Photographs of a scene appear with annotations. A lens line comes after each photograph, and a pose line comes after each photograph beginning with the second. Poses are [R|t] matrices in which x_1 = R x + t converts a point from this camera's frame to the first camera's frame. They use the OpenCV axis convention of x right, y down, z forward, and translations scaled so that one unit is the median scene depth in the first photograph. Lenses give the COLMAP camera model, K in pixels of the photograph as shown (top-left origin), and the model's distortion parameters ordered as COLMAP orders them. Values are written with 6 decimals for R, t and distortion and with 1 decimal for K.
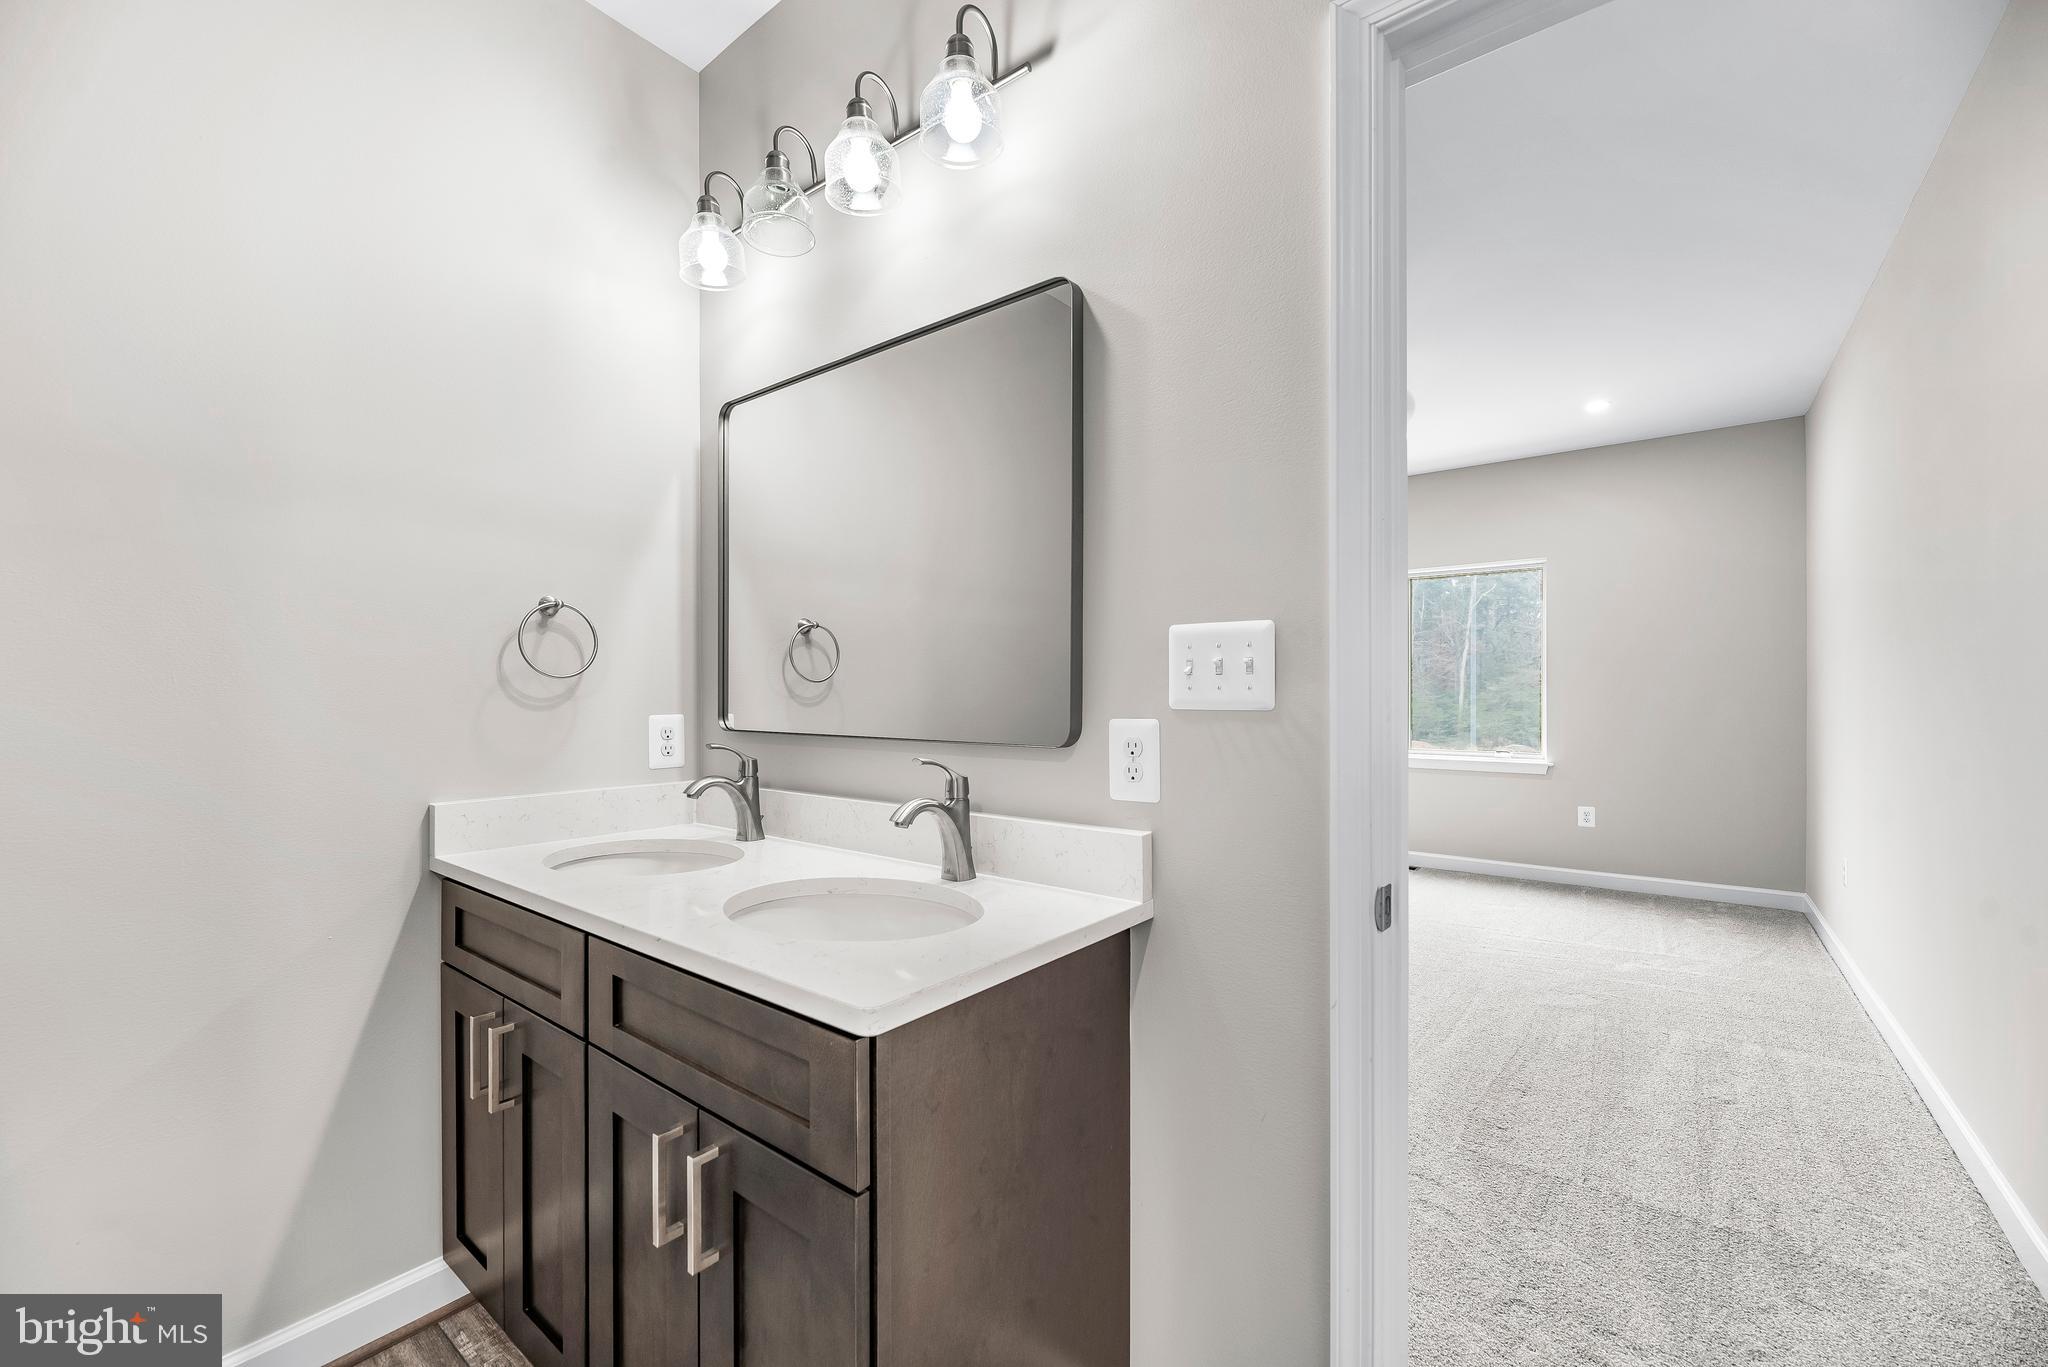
lens RADIAL K [[833.0, 0, 1014.6], [0, 833.0, 700.6], [0, 0, 1]] dist [-0.002765, -0.000344]
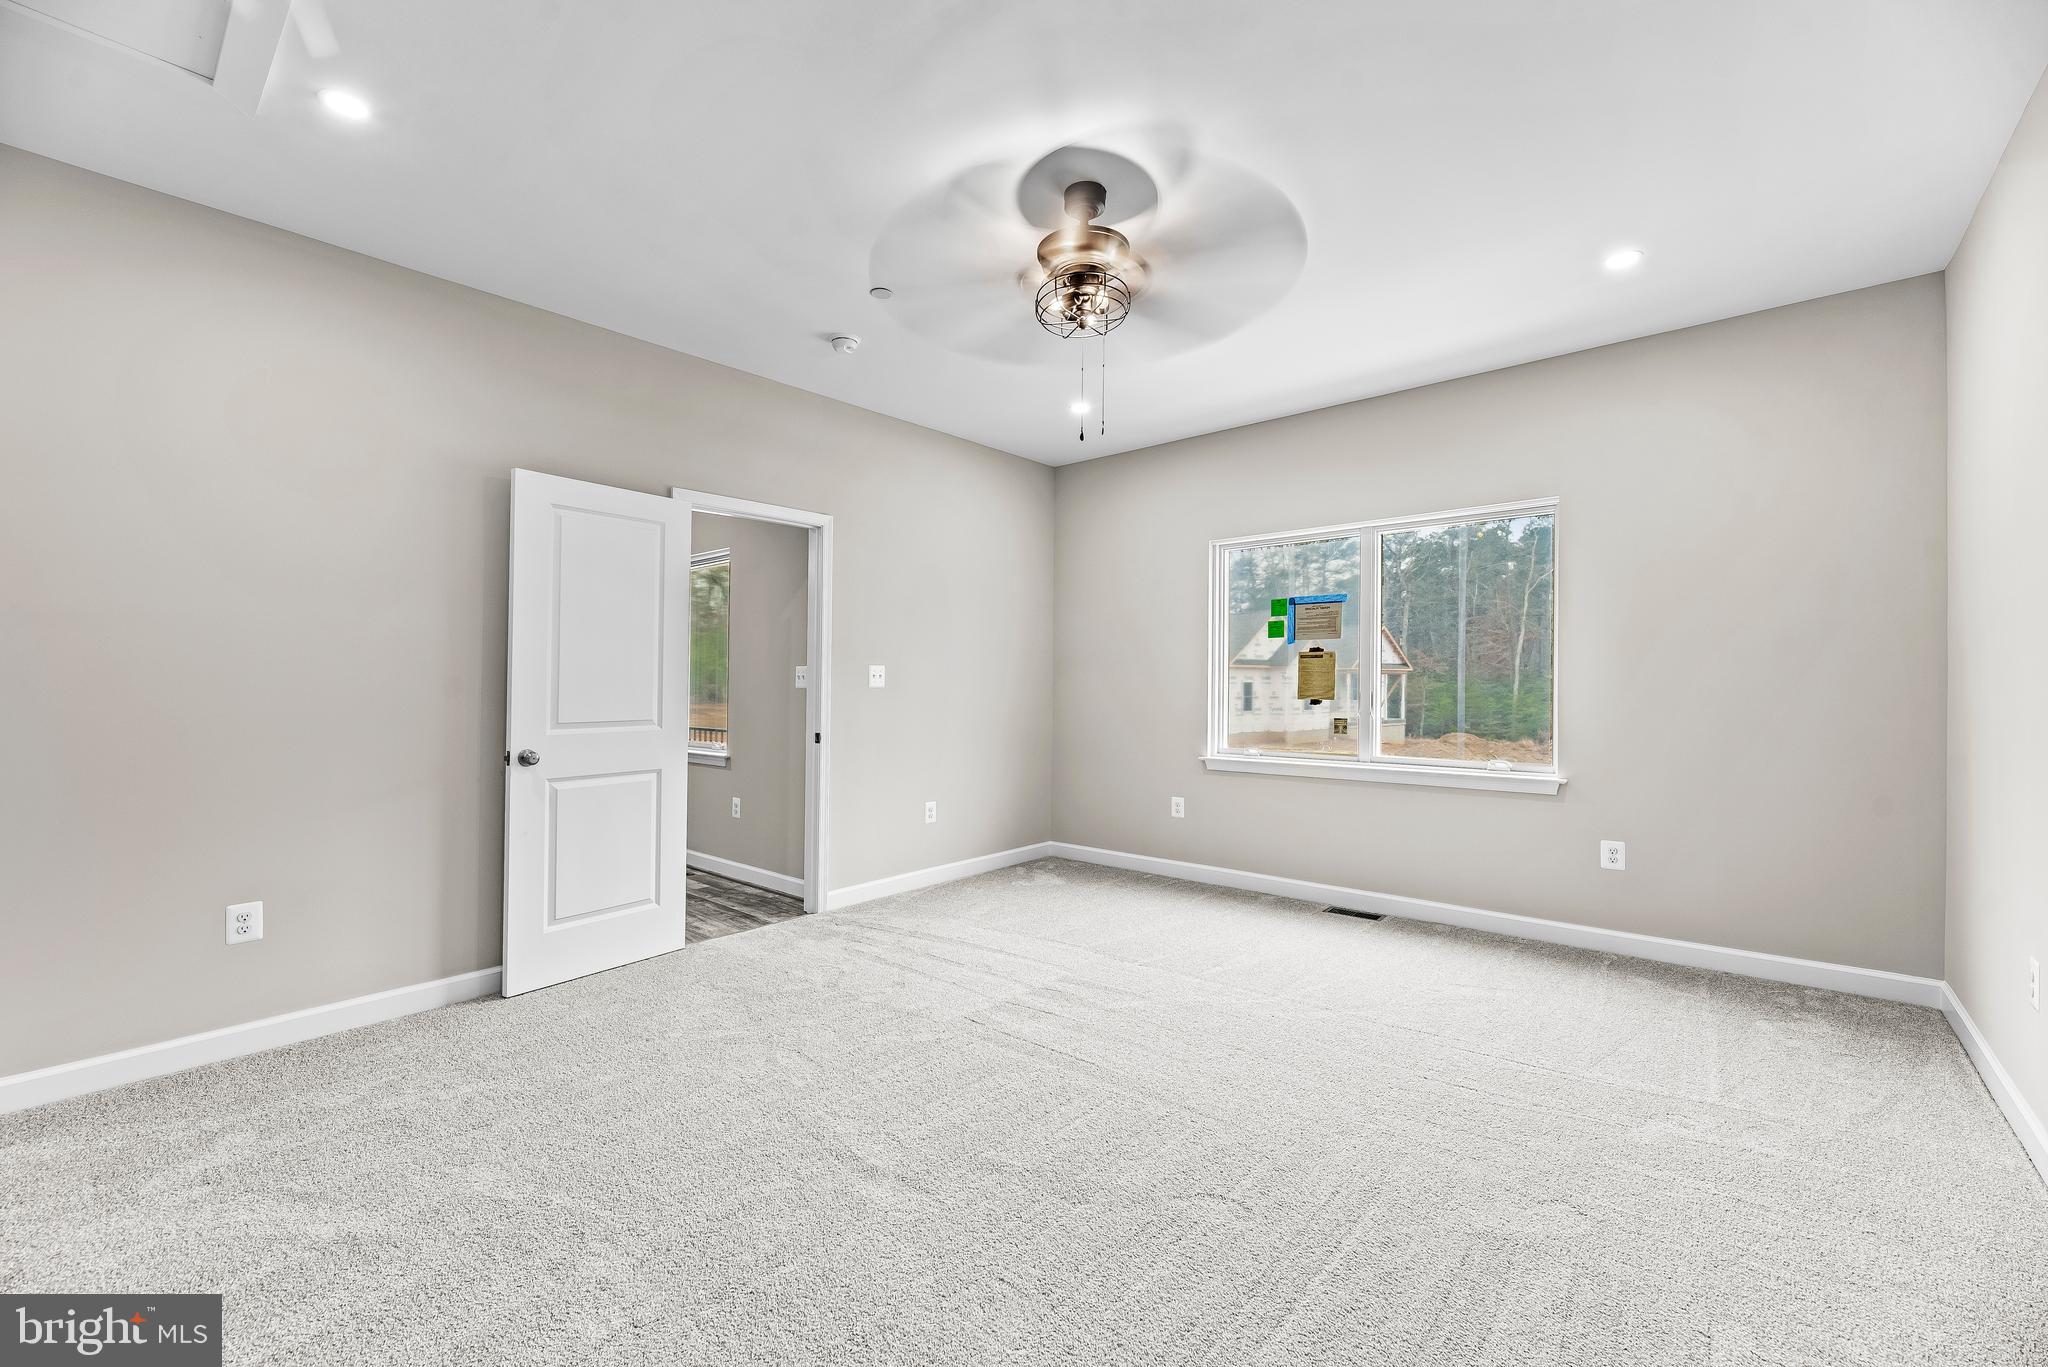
lens RADIAL K [[833.0, 0, 1014.6], [0, 833.0, 700.6], [0, 0, 1]] dist [-0.002765, -0.000344]
pose [[0.998390, -0.004690, -0.056530, 0.235999], [0.005270, 0.999935, 0.010115, -0.003314], [0.056479, -0.010397, 0.998350, 0.283698]]
